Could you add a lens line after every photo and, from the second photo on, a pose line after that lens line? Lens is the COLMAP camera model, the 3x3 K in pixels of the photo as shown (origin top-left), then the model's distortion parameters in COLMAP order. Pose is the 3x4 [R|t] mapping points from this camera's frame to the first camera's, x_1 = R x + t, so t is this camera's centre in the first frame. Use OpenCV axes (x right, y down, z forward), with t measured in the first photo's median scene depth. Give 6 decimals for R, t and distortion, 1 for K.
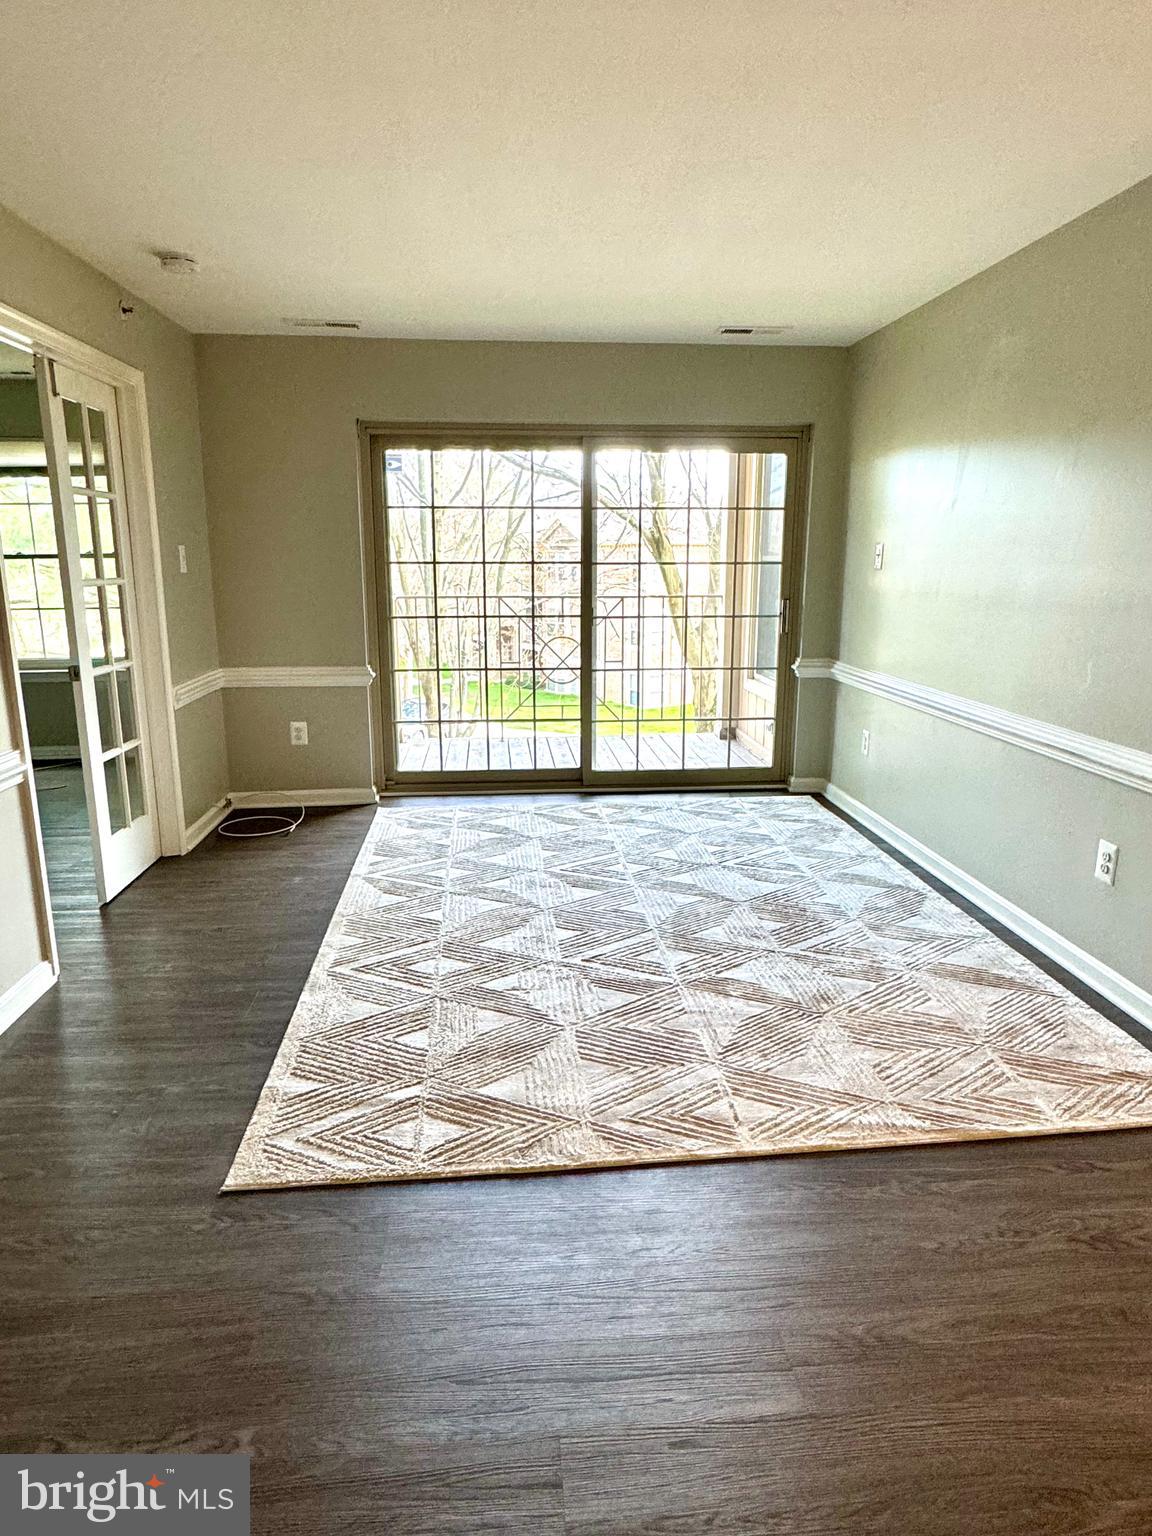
lens RADIAL K [[938.5, 0, 580.9], [0, 938.5, 770.5], [0, 0, 1]] dist [-0.002819, -0.000526]
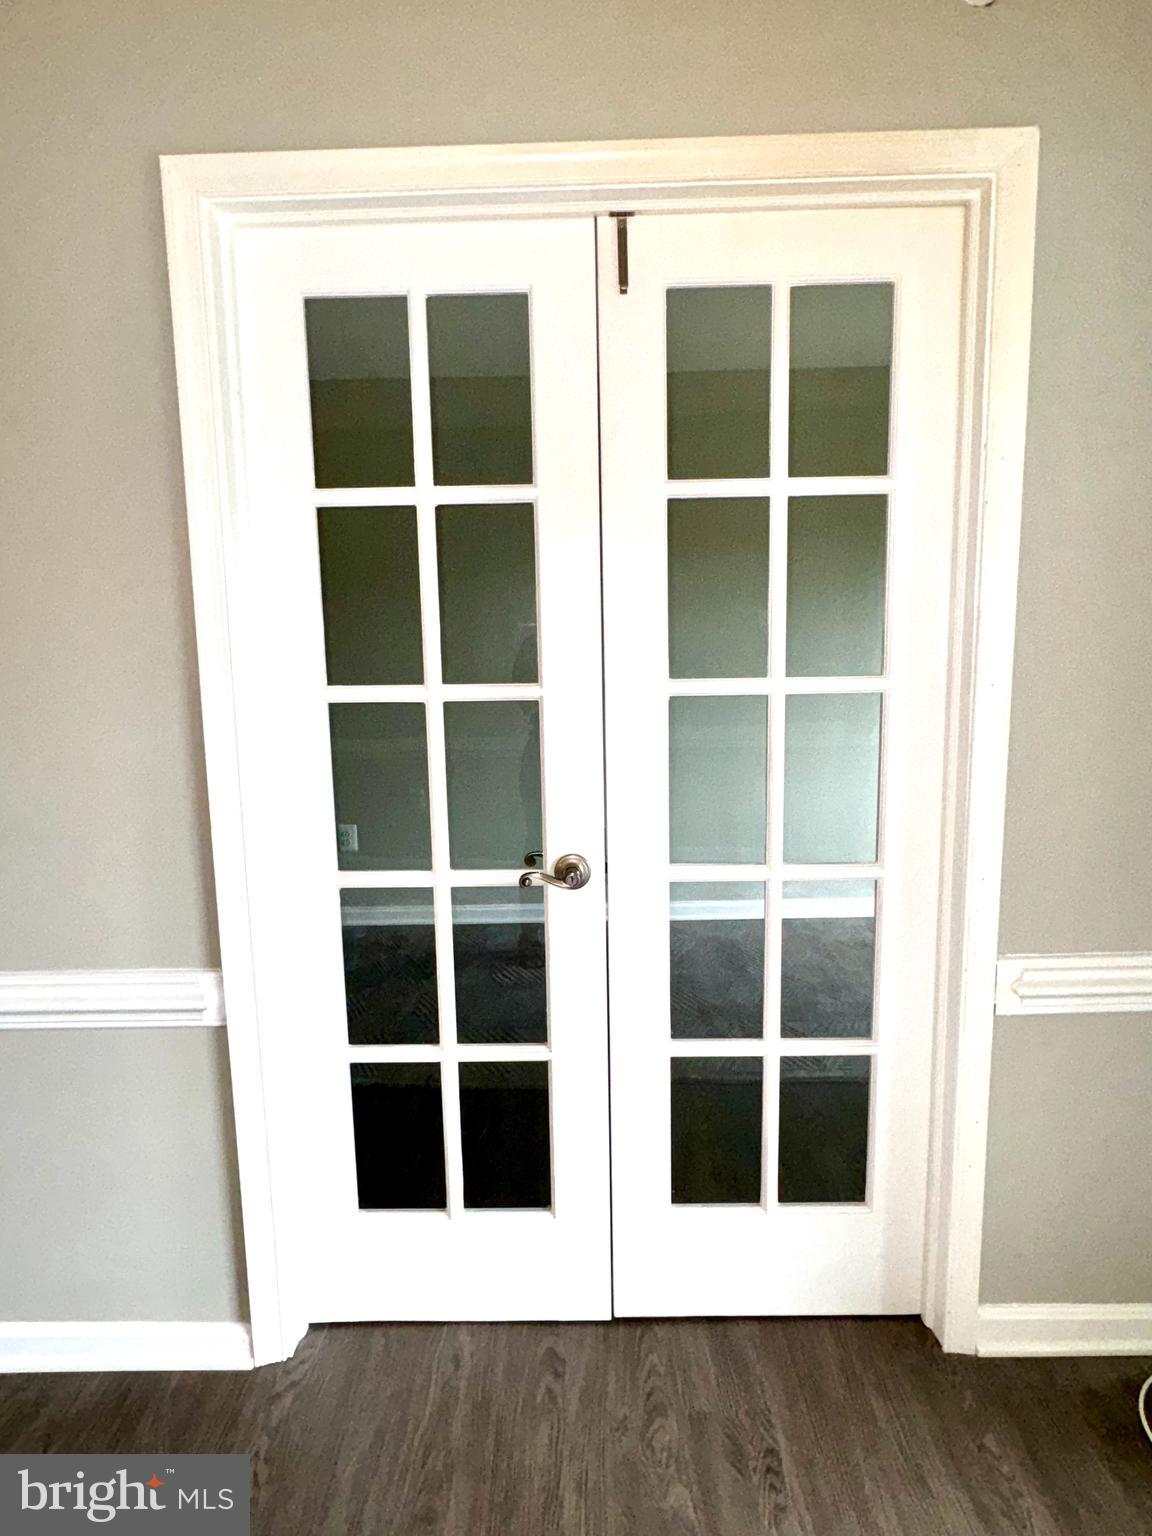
lens RADIAL K [[938.5, 0, 580.9], [0, 938.5, 770.5], [0, 0, 1]] dist [-0.002819, -0.000526]
pose [[-0.095973, 0.153934, -0.983409, -0.049919], [-0.197777, 0.965322, 0.170404, -0.194339], [0.975538, 0.210850, -0.062200, 0.835598]]
